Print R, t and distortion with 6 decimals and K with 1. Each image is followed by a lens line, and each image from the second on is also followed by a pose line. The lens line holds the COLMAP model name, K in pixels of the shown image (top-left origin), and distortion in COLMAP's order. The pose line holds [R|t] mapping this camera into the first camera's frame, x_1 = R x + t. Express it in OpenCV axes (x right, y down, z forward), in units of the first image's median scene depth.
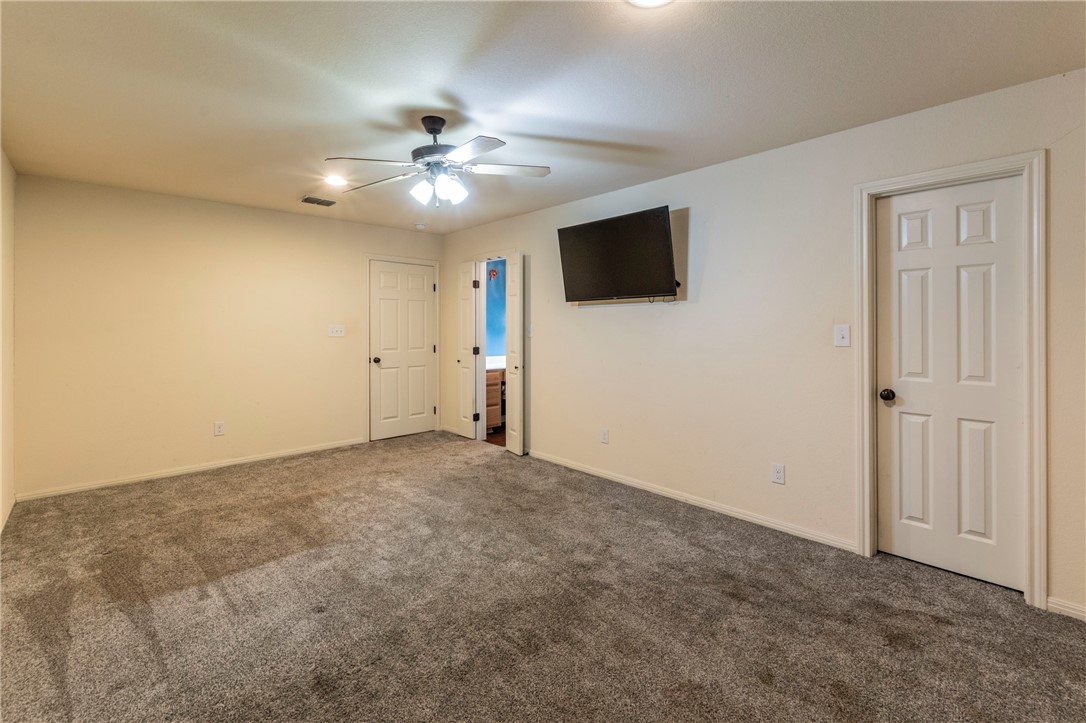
lens RADIAL K [[467.2, 0, 544.1], [0, 467.2, 325.2], [0, 0, 1]] dist [-0.000732, -0.000728]
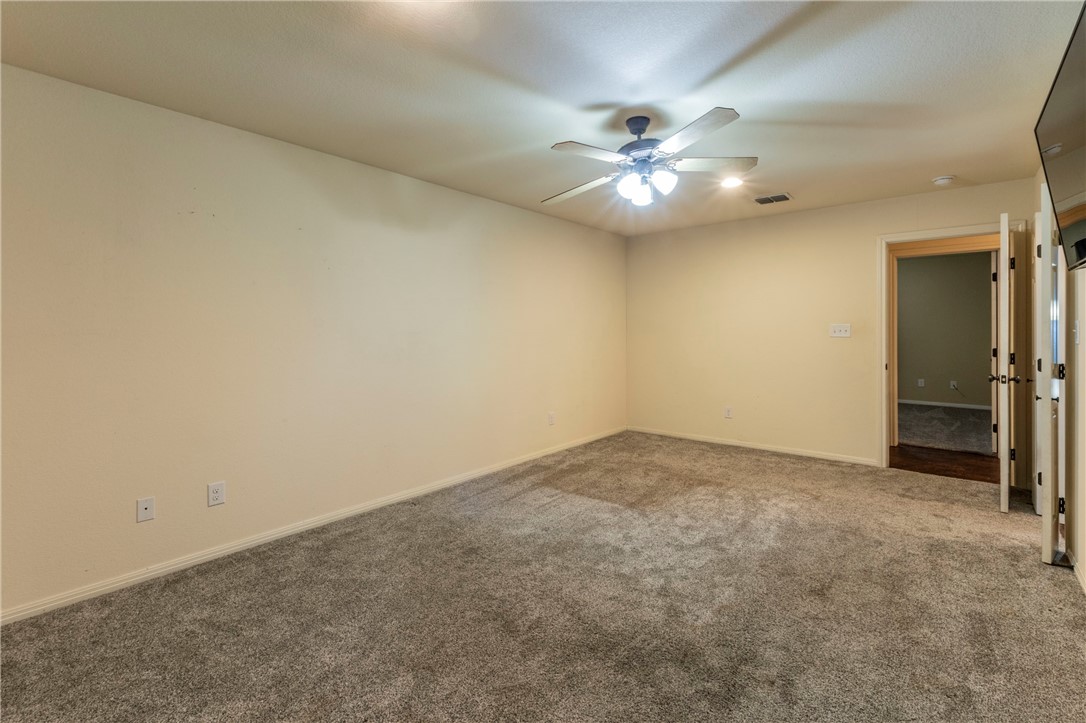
lens RADIAL K [[484.8, 0, 544.5], [0, 484.8, 325.3], [0, 0, 1]] dist [-0.000818, -0.000375]
pose [[0.137233, 0.001483, -0.990538, 0.765966], [0.008631, 0.999959, 0.002692, 0.002651], [0.990501, -0.008918, 0.137215, 0.662168]]
